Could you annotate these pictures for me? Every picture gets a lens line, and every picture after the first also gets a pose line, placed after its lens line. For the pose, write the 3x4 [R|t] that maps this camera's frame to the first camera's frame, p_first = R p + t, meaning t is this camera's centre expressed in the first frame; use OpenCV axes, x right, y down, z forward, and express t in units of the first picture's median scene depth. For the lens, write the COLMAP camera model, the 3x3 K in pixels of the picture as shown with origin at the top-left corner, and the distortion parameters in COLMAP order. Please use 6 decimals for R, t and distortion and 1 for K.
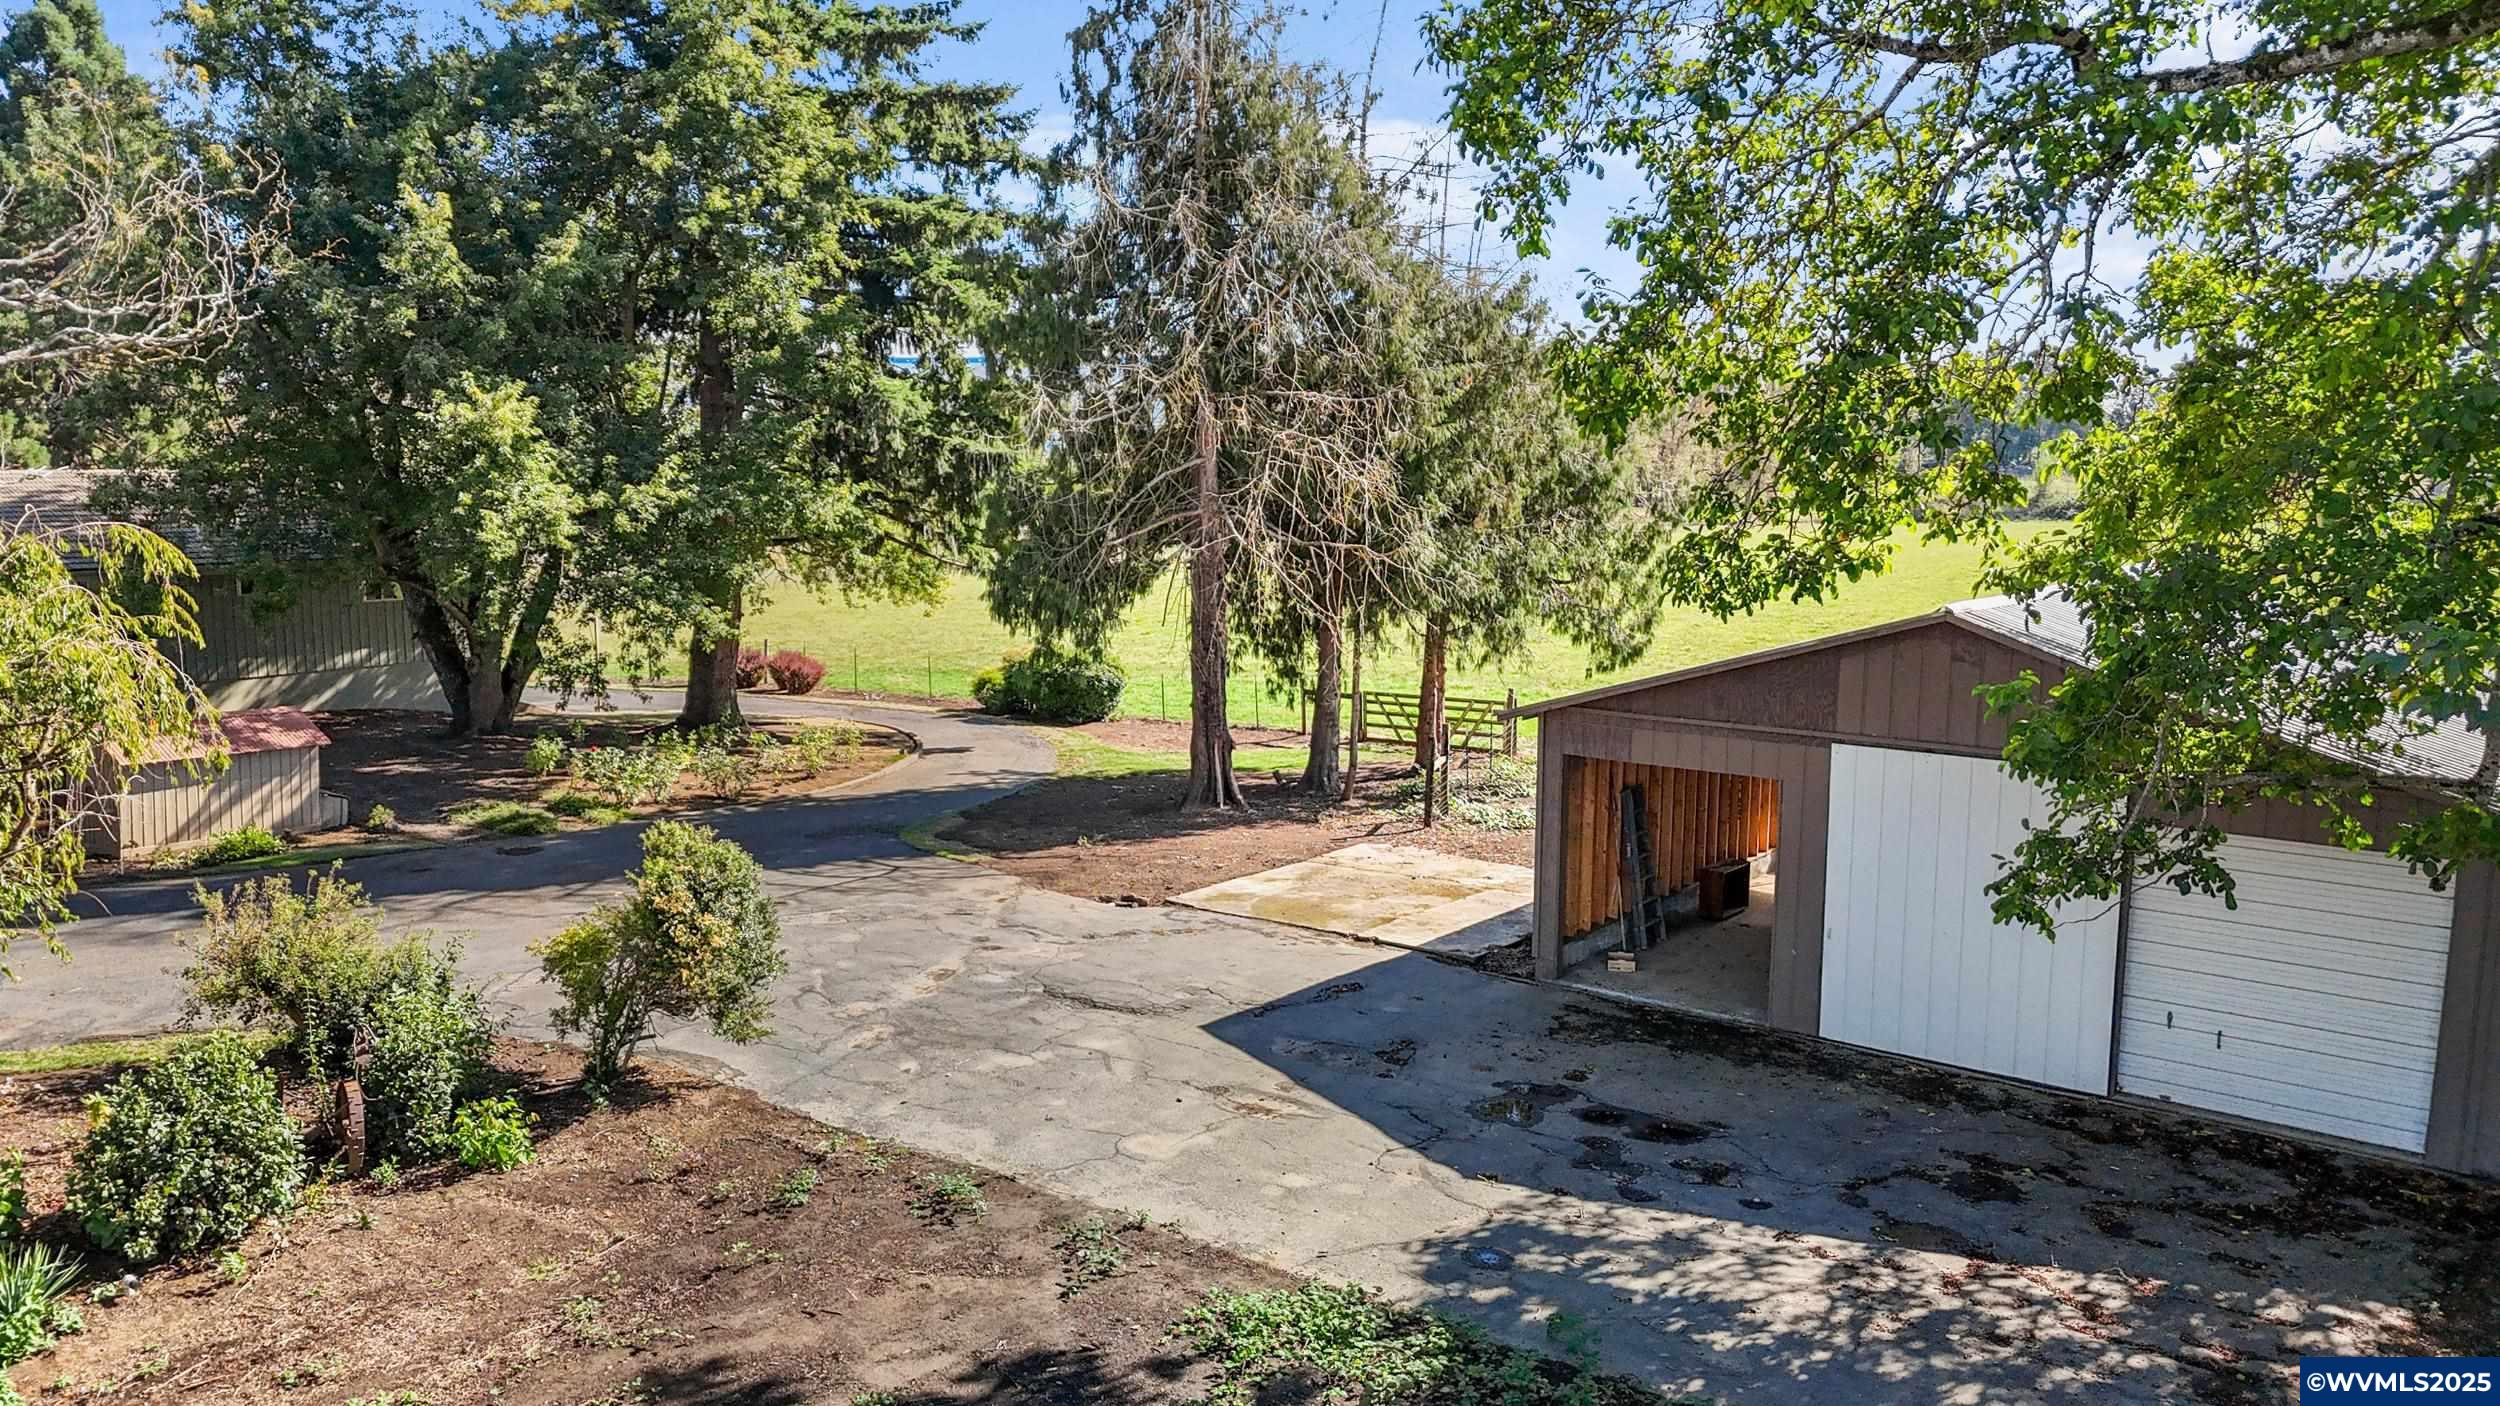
lens RADIAL K [[1817.8, 0, 1247.4], [0, 1817.8, 713.9], [0, 0, 1]] dist [0.007296, 0.000209]
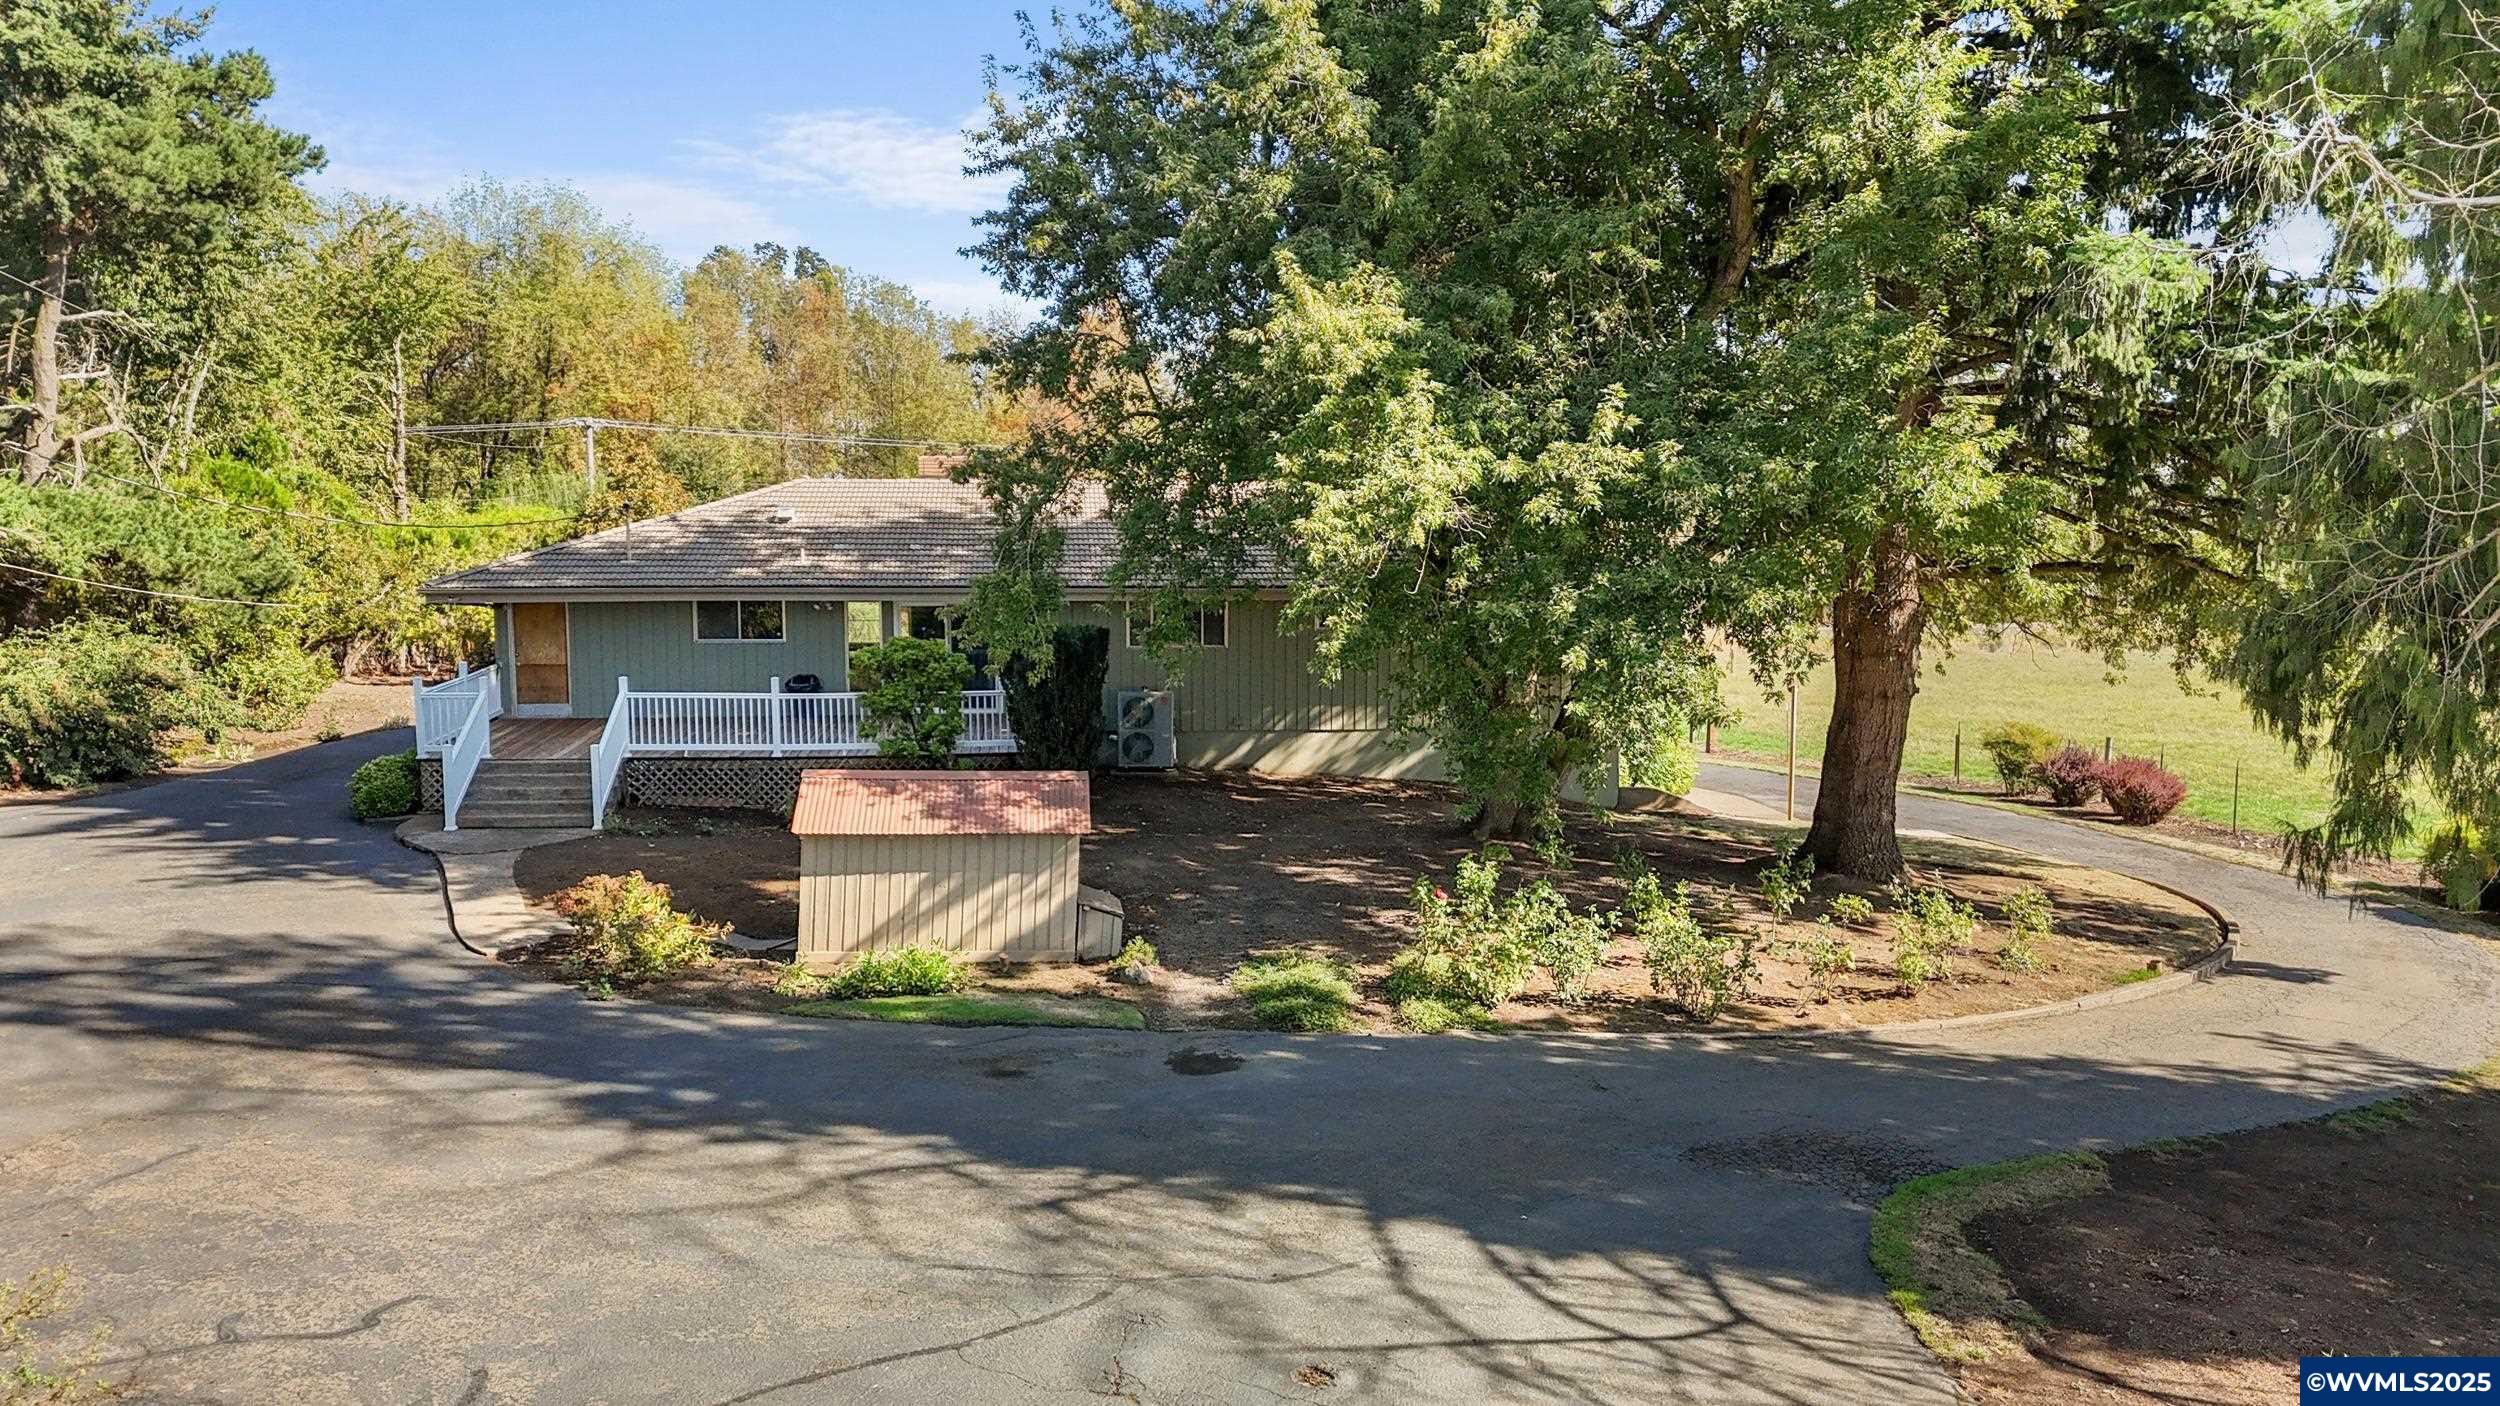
lens RADIAL K [[1817.8, 0, 1247.4], [0, 1817.8, 713.9], [0, 0, 1]] dist [0.007296, 0.000209]
pose [[0.670129, 0.072771, -0.738668, 0.023064], [-0.103906, 0.994580, 0.003717, -0.033542], [0.734935, 0.074261, 0.674059, 0.556322]]
